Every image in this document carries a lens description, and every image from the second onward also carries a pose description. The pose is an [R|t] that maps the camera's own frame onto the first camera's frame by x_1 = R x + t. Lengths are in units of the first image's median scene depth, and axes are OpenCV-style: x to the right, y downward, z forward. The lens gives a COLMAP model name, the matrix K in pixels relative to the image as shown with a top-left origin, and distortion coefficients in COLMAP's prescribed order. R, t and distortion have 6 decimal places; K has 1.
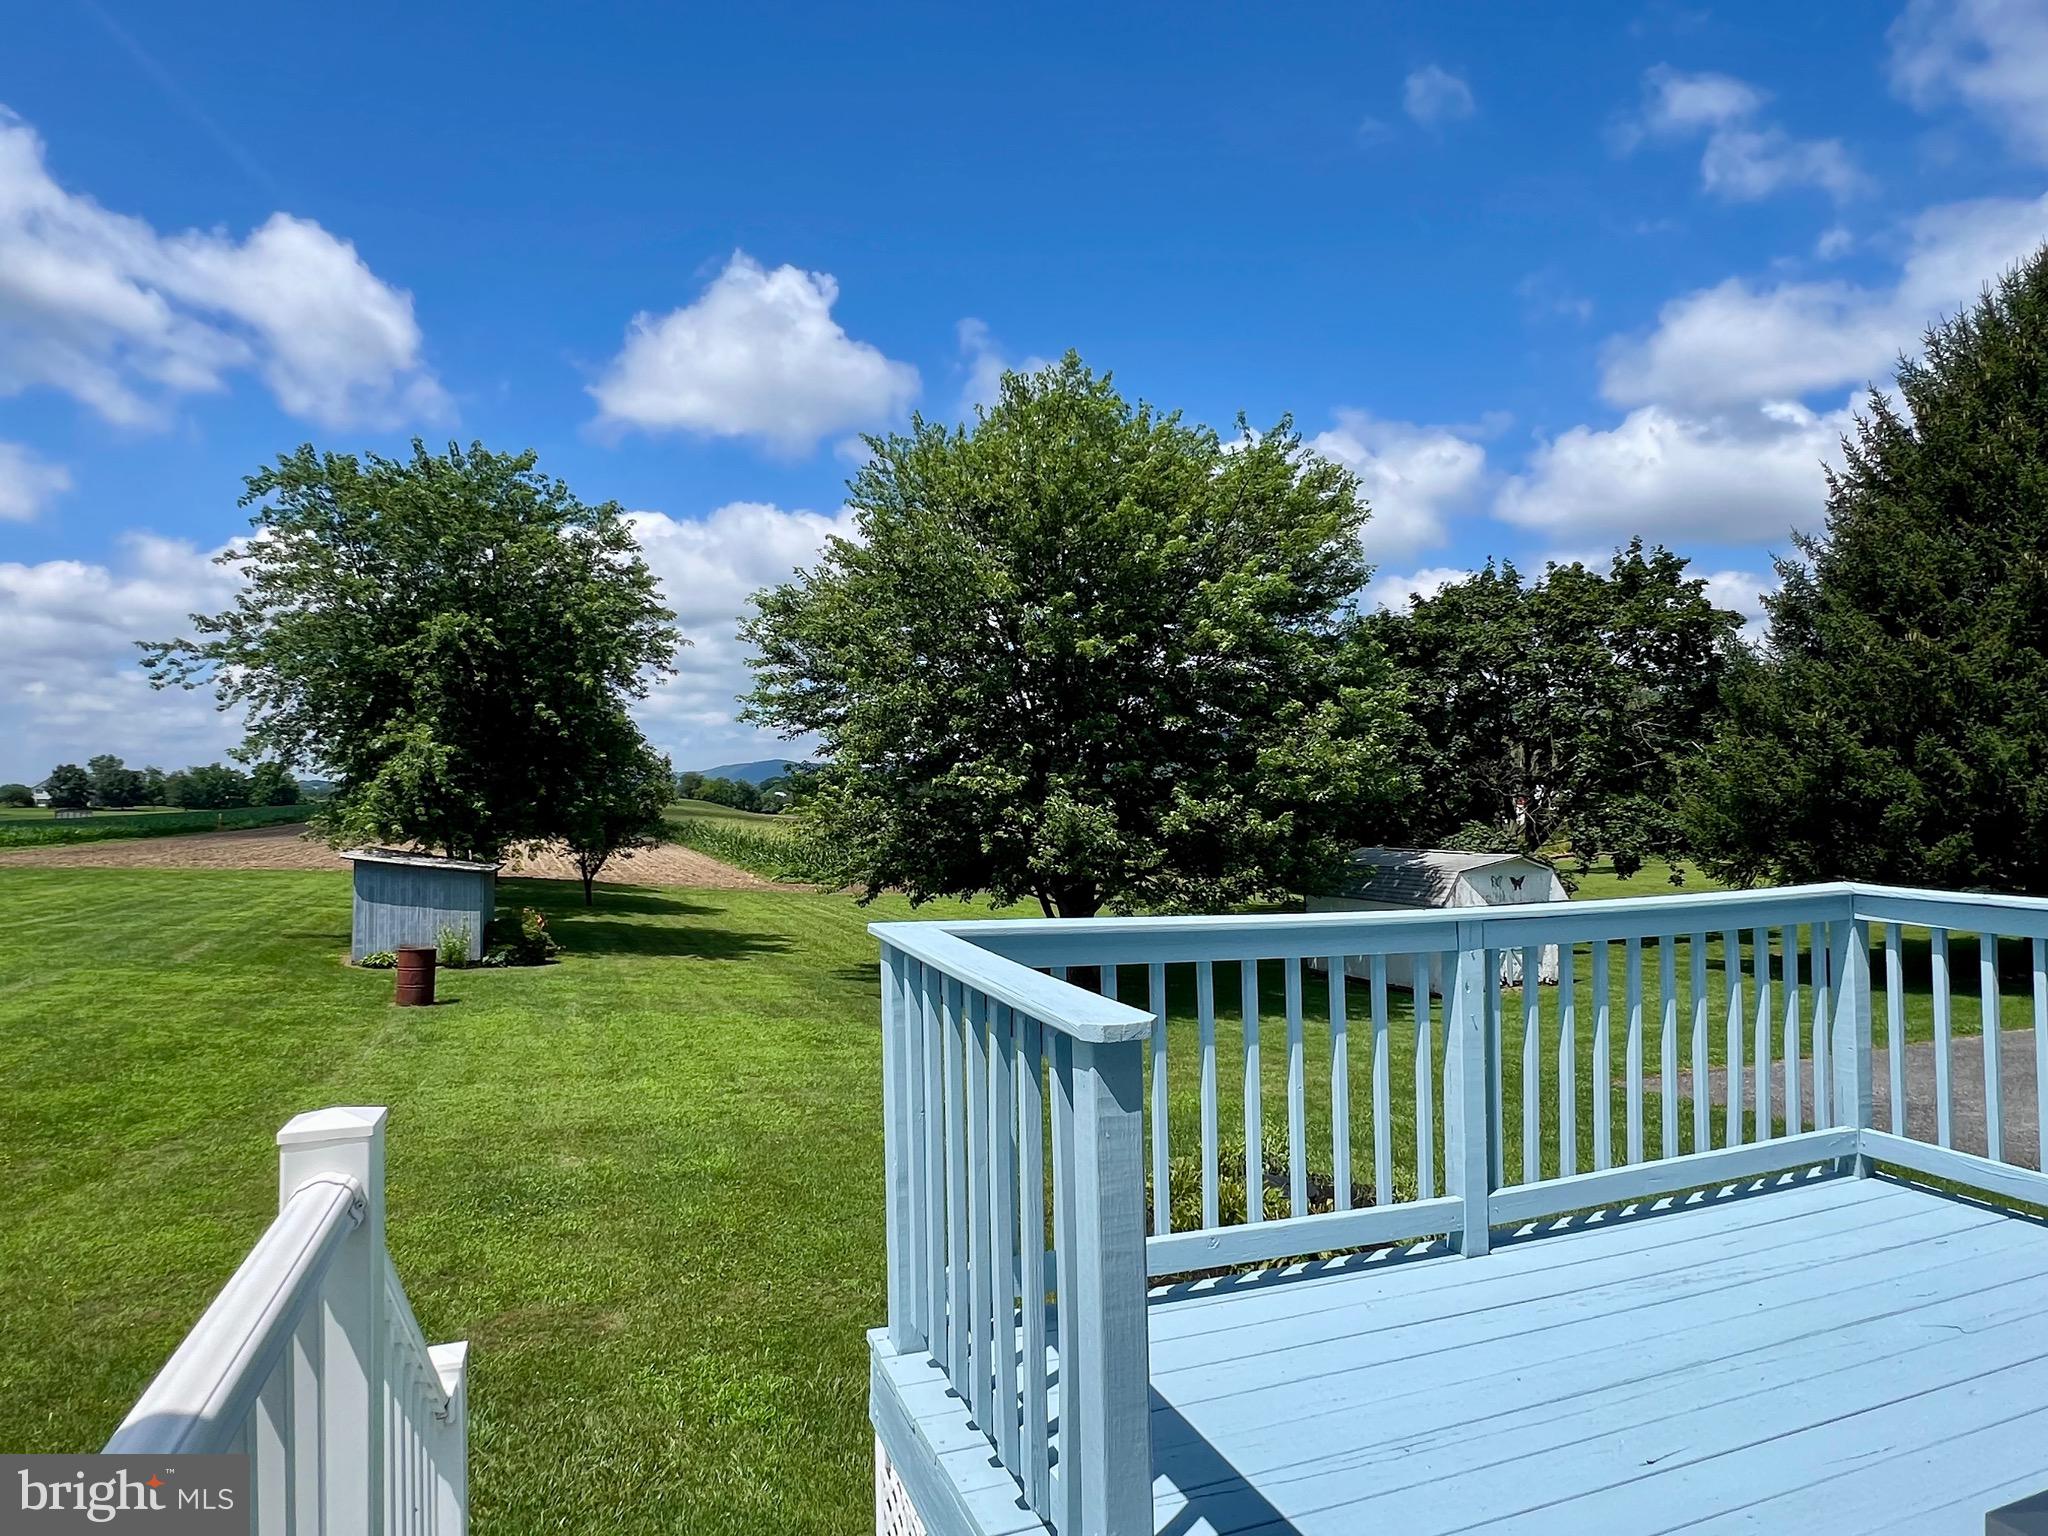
lens RADIAL K [[1205.7, 0, 1020.9], [0, 1205.7, 774.0], [0, 0, 1]] dist [-0.007948, -0.000248]
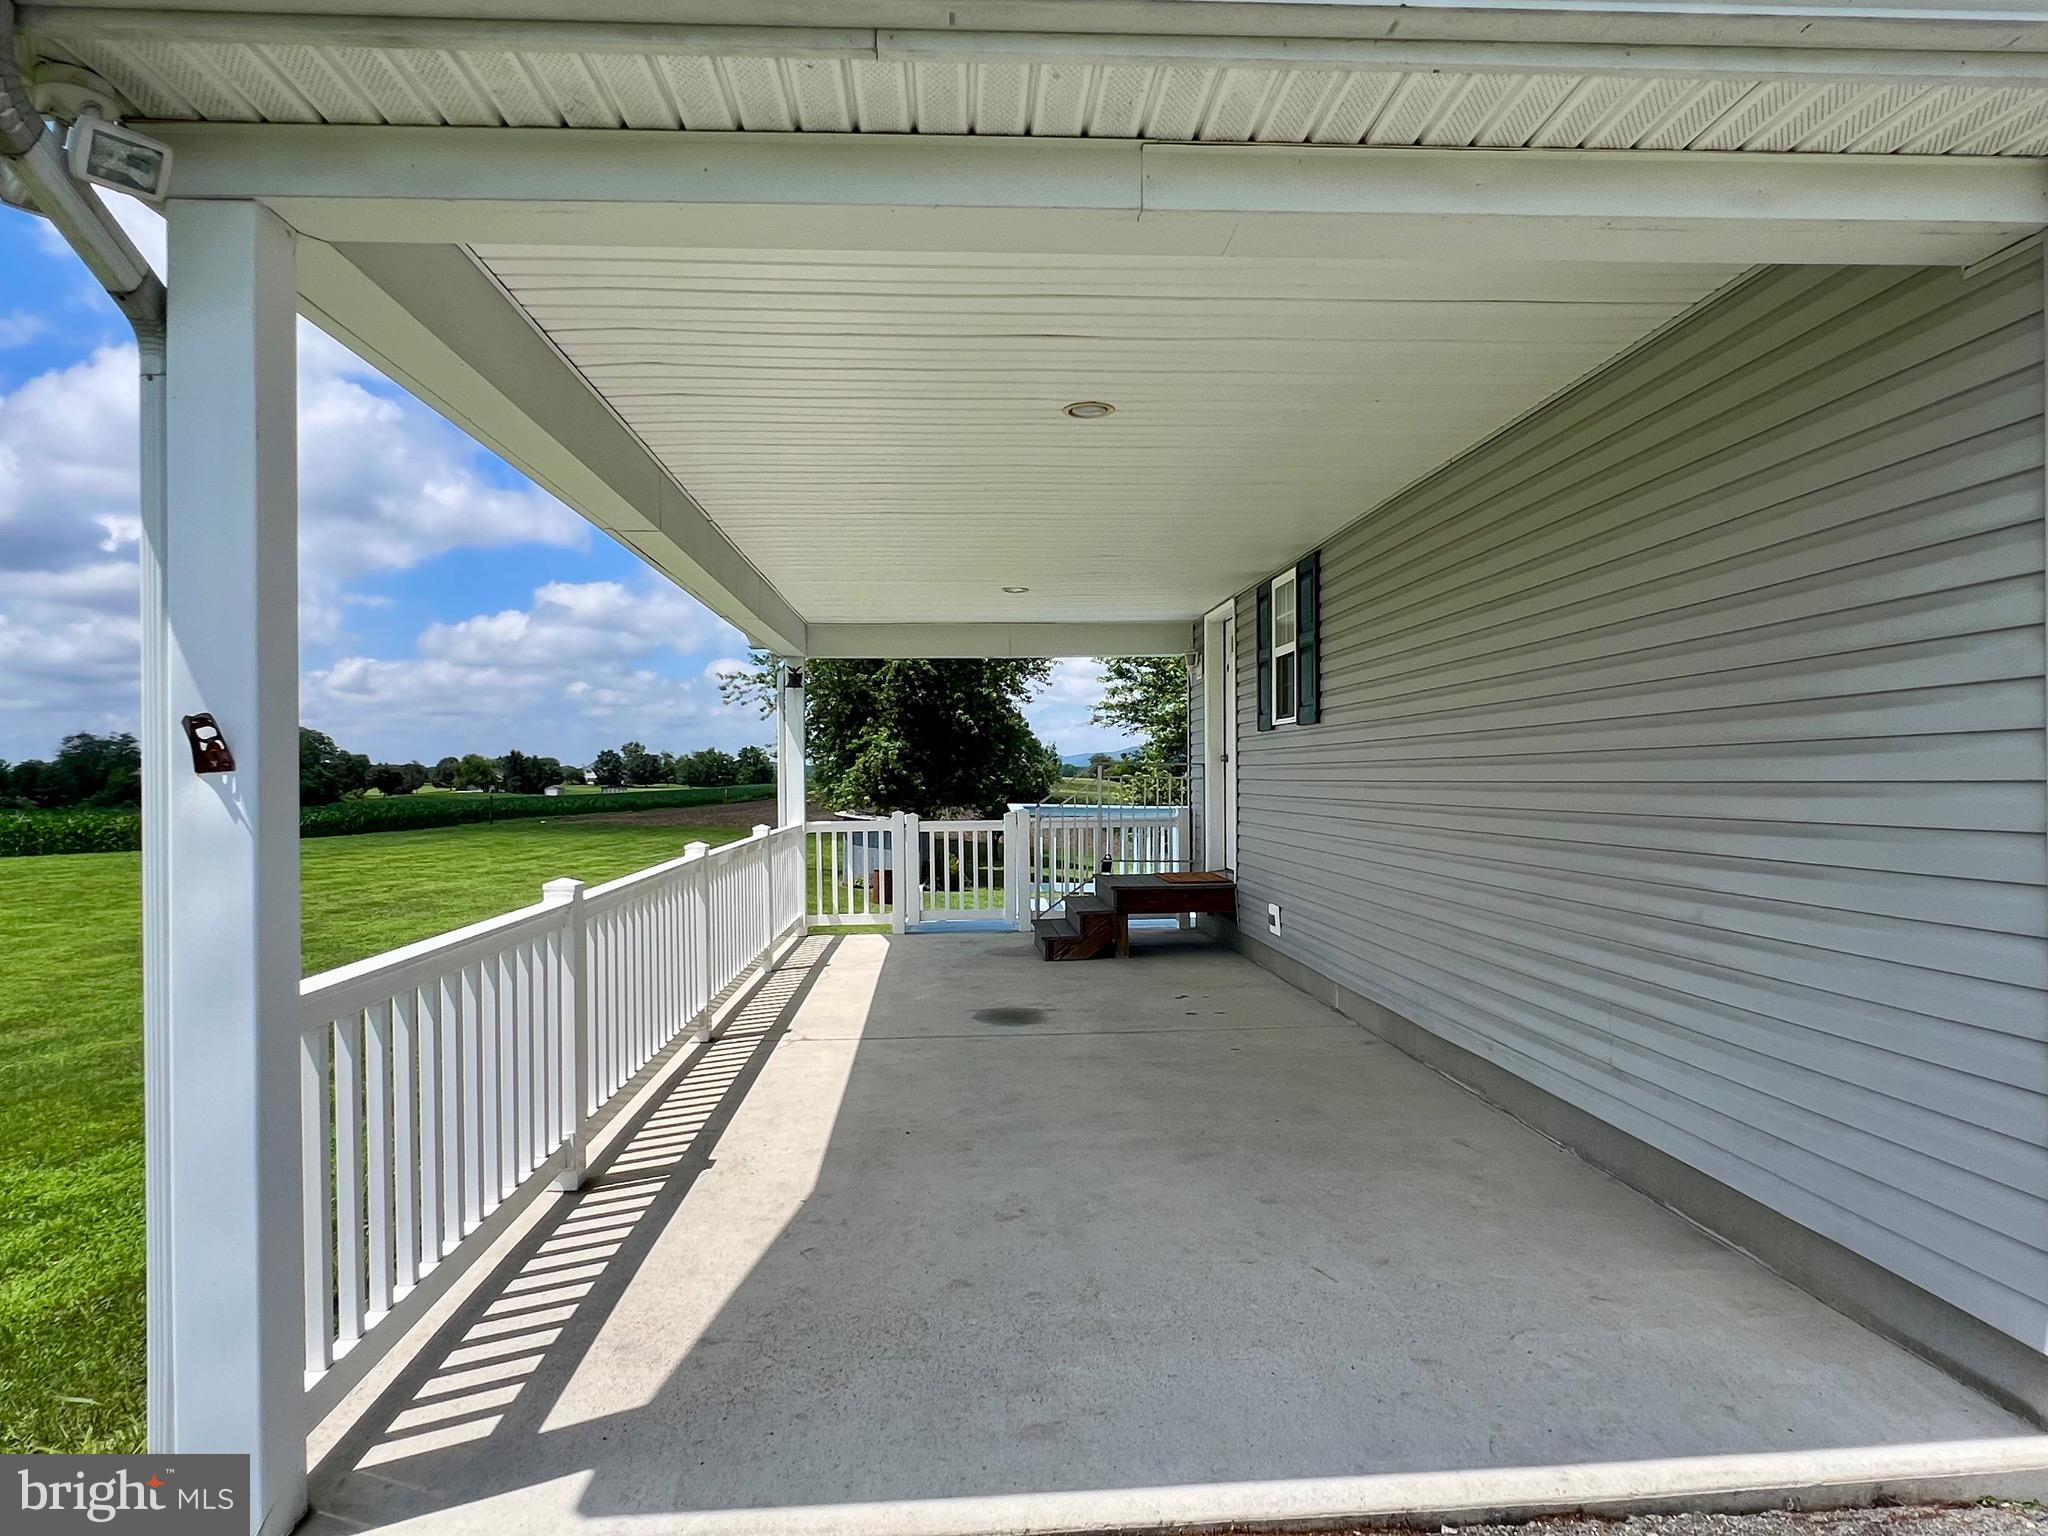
lens RADIAL K [[1205.7, 0, 1021.9], [0, 1205.7, 774.6], [0, 0, 1]] dist [-0.007948, -0.000248]
pose [[0.944707, -0.000435, -0.327915, 0.131911], [0.006258, 0.999841, 0.016705, -0.006722], [0.327855, -0.017833, 0.944560, -0.306966]]
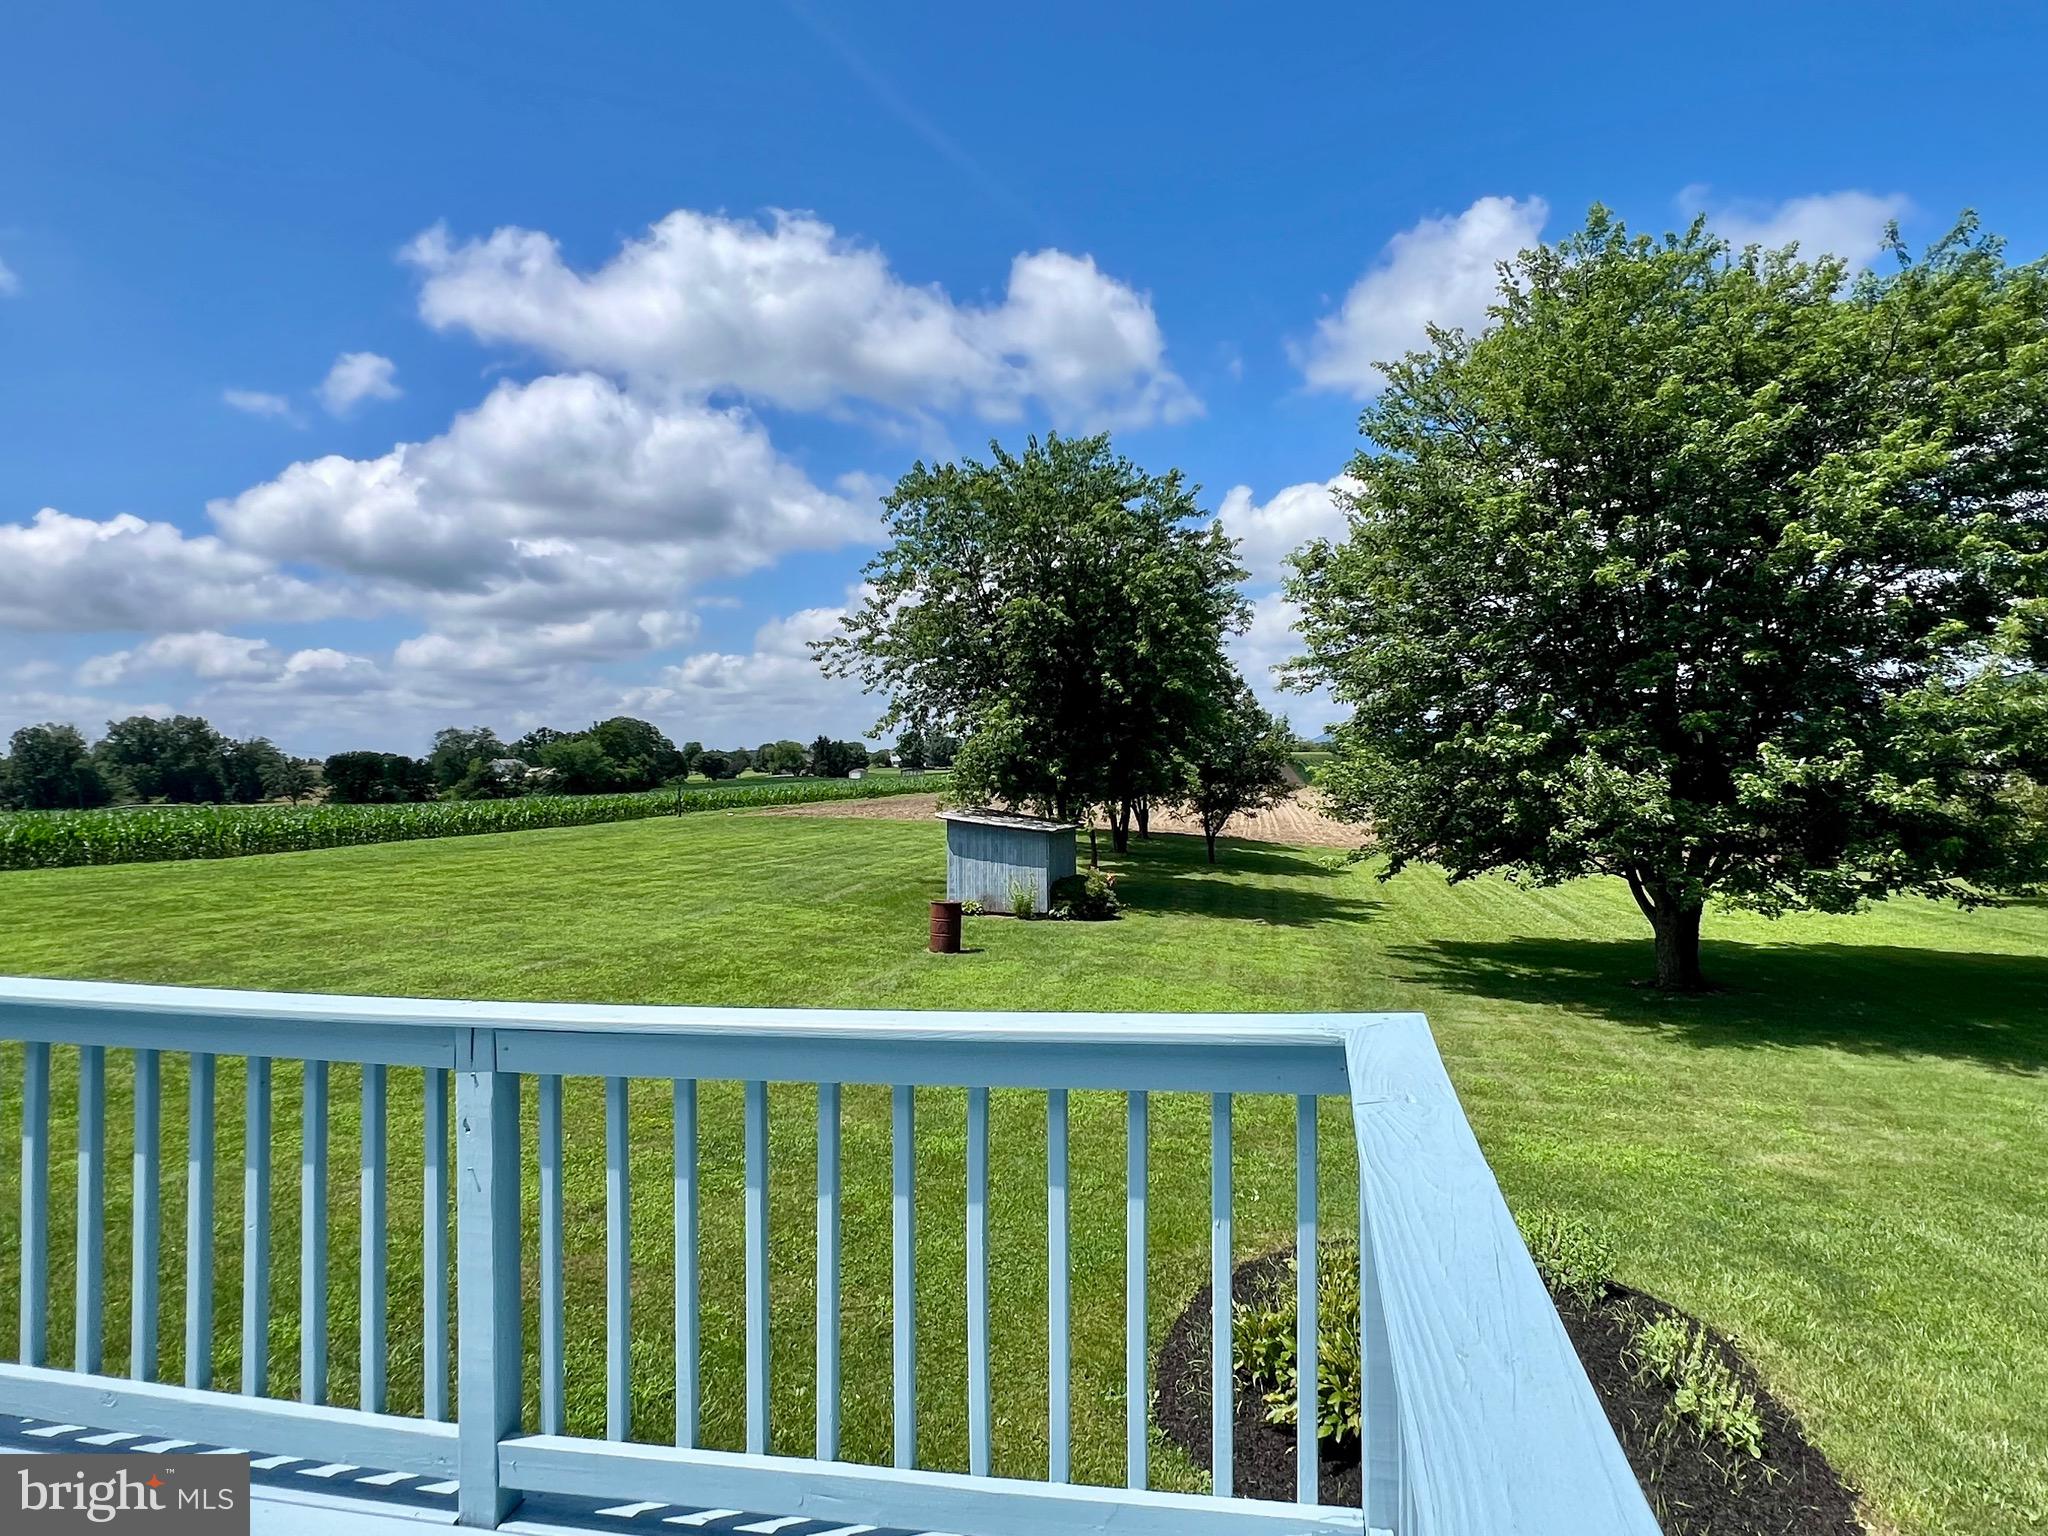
lens RADIAL K [[1205.7, 0, 1011.9], [0, 1205.7, 766.6], [0, 0, 1]] dist [-0.007948, -0.000248]
pose [[0.825622, -0.009393, -0.564145, 0.135112], [0.027822, 0.999323, 0.024078, -0.004813], [0.563537, -0.035575, 0.825325, 0.080911]]
